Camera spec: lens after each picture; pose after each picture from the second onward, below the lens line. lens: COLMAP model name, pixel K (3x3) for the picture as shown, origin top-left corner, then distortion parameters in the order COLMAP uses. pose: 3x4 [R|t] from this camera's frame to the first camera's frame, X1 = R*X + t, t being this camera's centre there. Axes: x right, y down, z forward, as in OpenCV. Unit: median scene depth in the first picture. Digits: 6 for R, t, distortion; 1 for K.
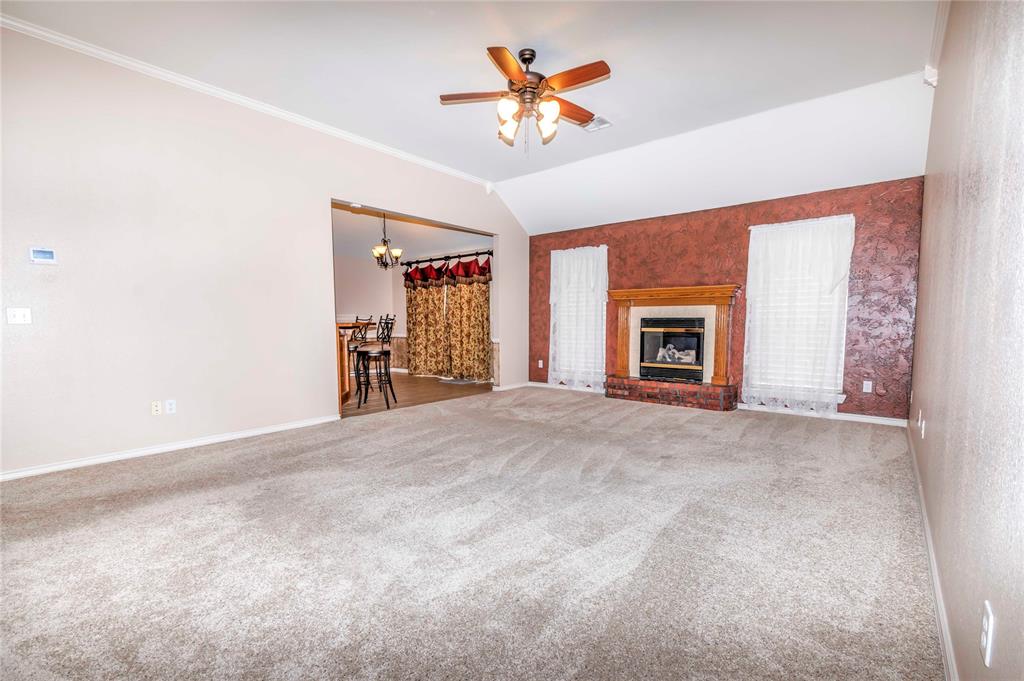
lens RADIAL K [[450.8, 0, 513.5], [0, 450.8, 359.2], [0, 0, 1]] dist [-0.002346, -0.000134]
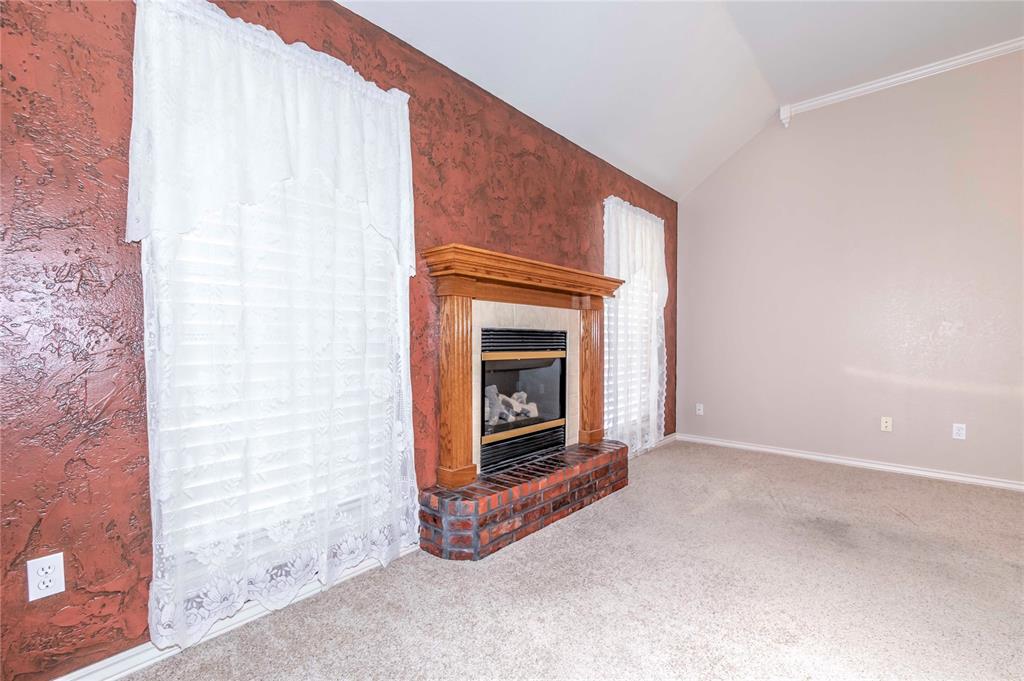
lens RADIAL K [[450.8, 0, 513.5], [0, 450.8, 359.2], [0, 0, 1]] dist [-0.002346, -0.000134]
pose [[0.023770, -0.043890, 0.998754, -0.092848], [0.082039, 0.995752, 0.041806, -0.057862], [-0.996346, 0.080943, 0.027270, 0.711307]]
